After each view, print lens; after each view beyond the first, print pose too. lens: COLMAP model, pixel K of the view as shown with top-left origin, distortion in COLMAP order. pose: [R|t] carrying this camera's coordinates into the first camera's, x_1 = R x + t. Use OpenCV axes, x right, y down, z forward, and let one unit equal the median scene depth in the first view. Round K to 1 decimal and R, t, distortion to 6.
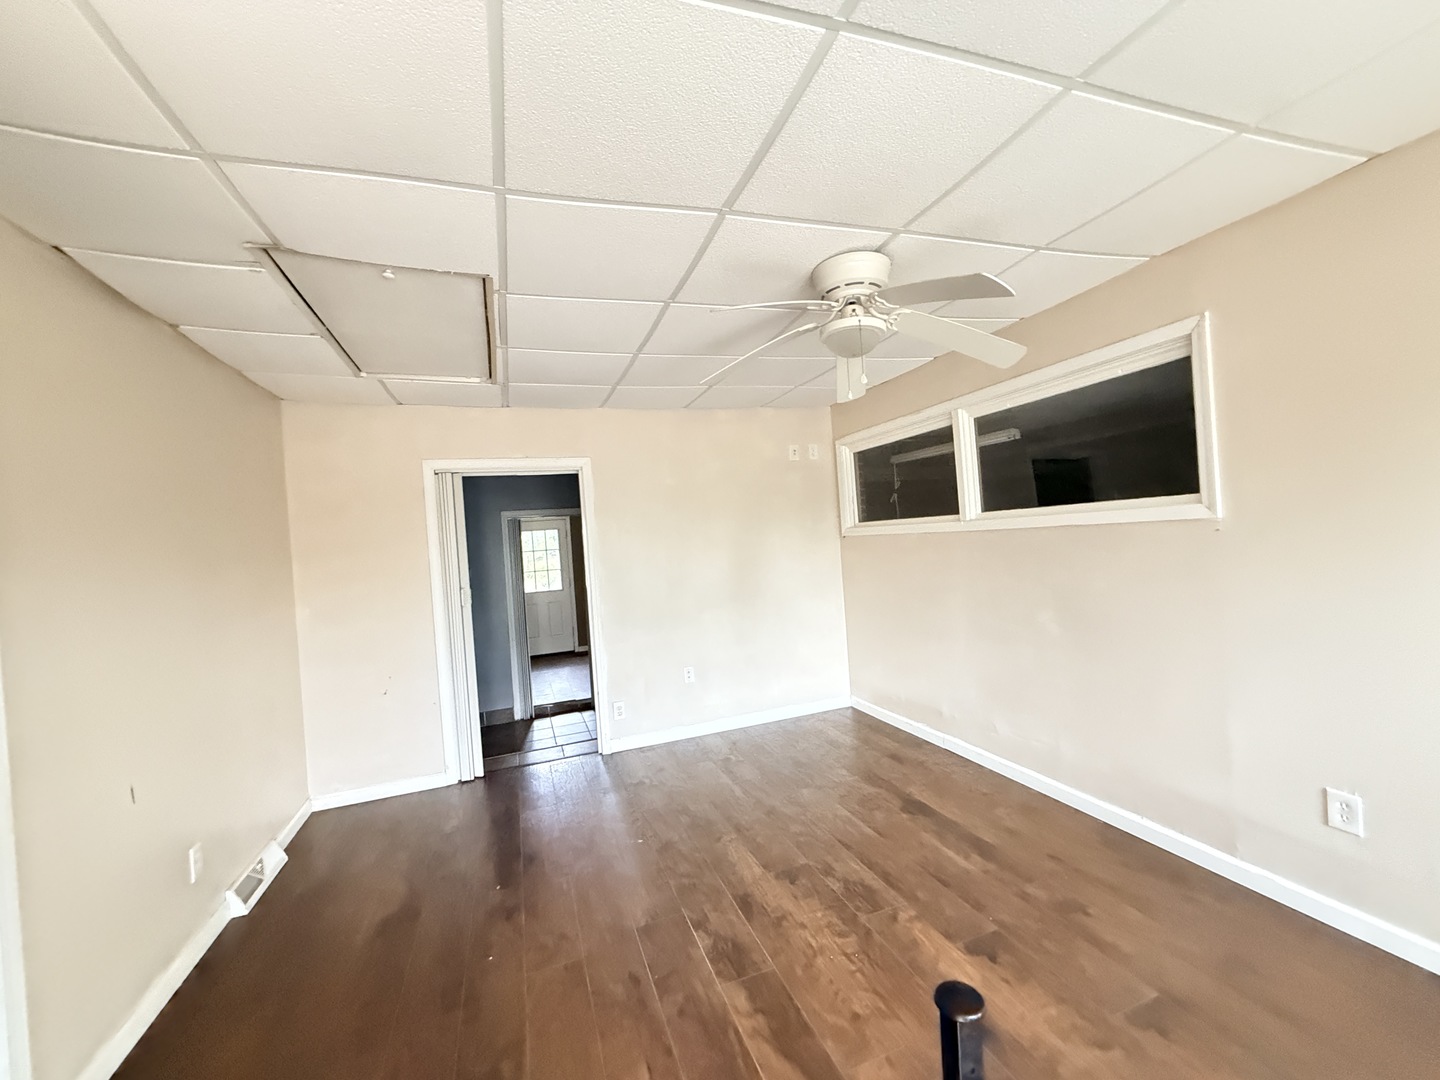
lens RADIAL K [[572.2, 0, 709.8], [0, 572.2, 548.9], [0, 0, 1]] dist [0.002194, -0.000183]
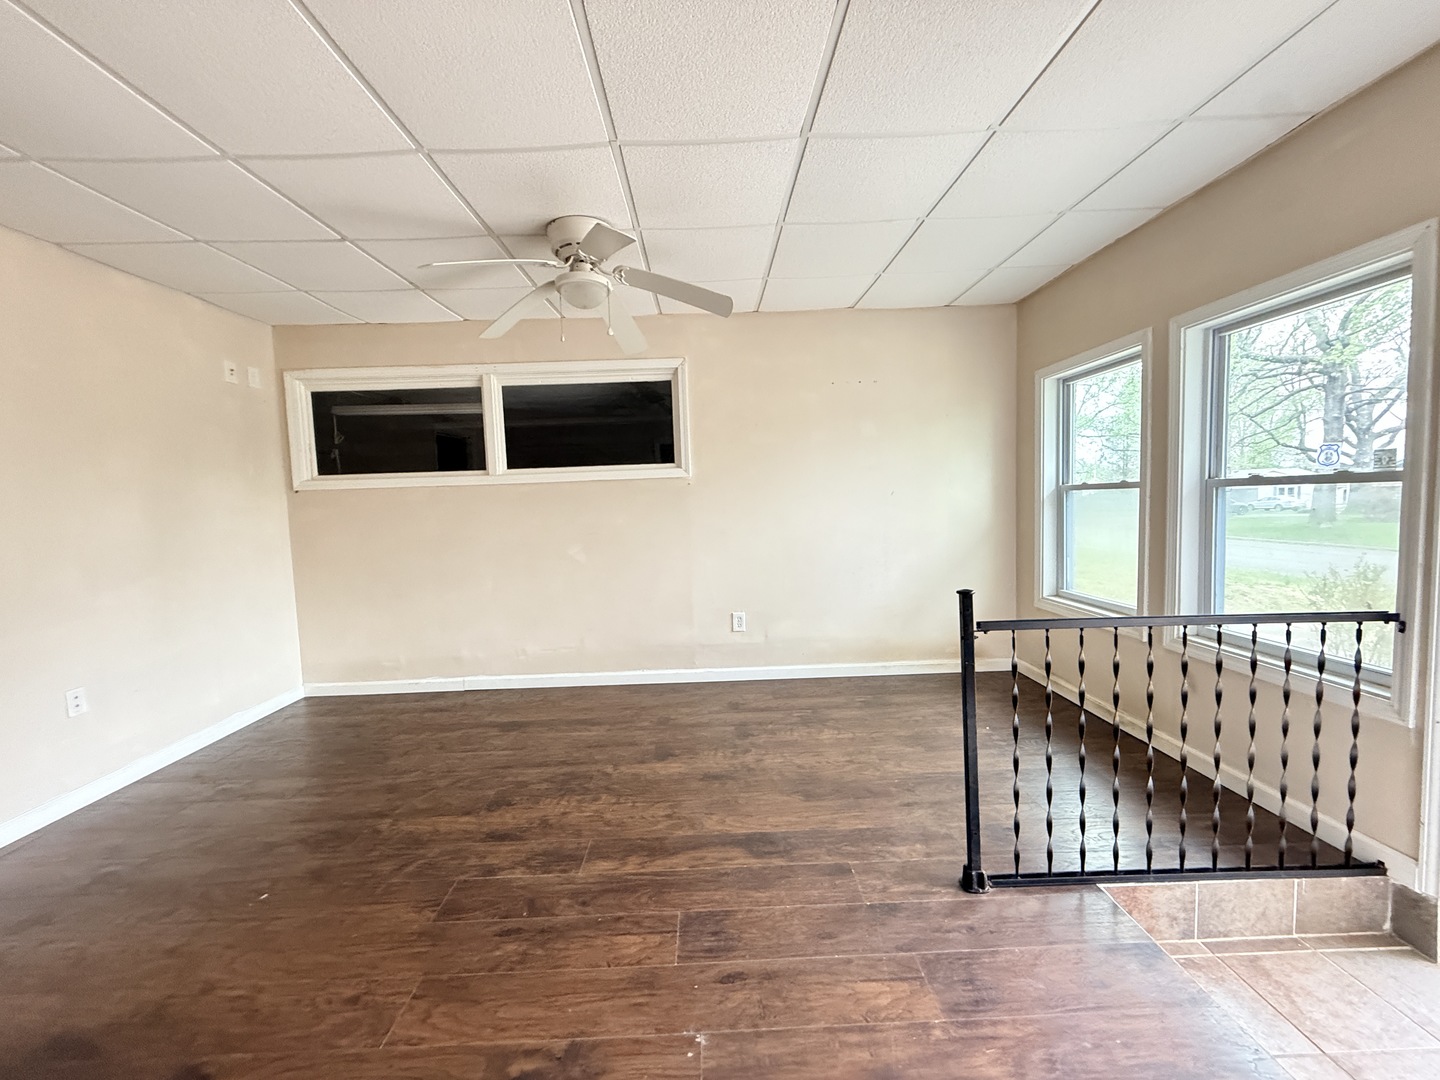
lens RADIAL K [[572.2, 0, 713.1], [0, 572.2, 548.8], [0, 0, 1]] dist [0.002194, -0.000183]
pose [[0.320320, -0.019407, 0.947111, -0.697528], [0.029565, 0.999508, 0.010482, 0.137721], [-0.946848, 0.024644, 0.320736, 0.338485]]
